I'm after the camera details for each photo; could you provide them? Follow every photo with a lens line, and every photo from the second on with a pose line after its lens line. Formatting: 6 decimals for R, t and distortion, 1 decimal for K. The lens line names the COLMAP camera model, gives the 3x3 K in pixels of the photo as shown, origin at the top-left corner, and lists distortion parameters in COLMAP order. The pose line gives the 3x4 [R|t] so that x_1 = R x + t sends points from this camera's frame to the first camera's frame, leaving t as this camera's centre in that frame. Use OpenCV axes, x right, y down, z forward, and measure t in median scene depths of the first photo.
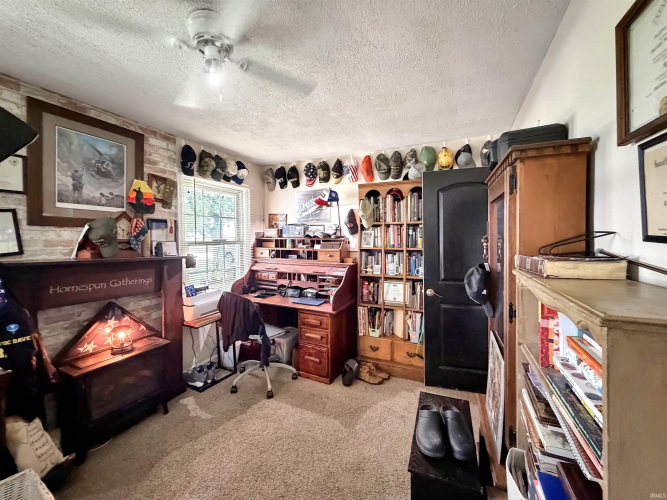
lens RADIAL K [[281.3, 0, 332.5], [0, 281.3, 243.2], [0, 0, 1]] dist [-0.002990, -0.000307]
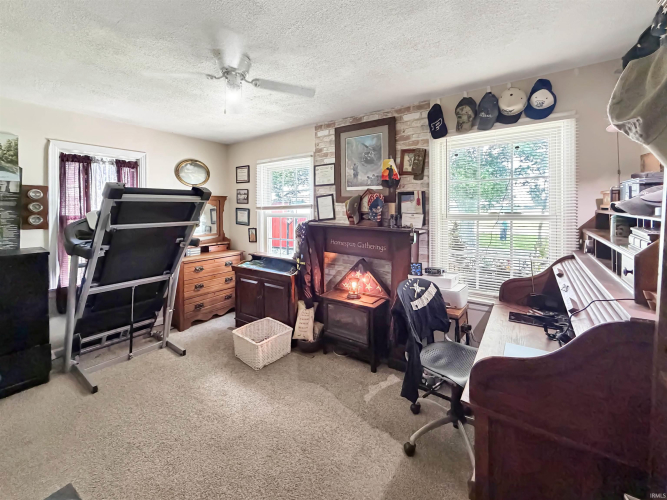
lens RADIAL K [[281.3, 0, 320.3], [0, 281.3, 209.5], [0, 0, 1]] dist [-0.002990, -0.000307]
pose [[-0.195984, 0.009803, -0.980558, 0.486948], [-0.010404, 0.999873, 0.012076, -0.032134], [0.980552, 0.012569, -0.195857, 0.963339]]
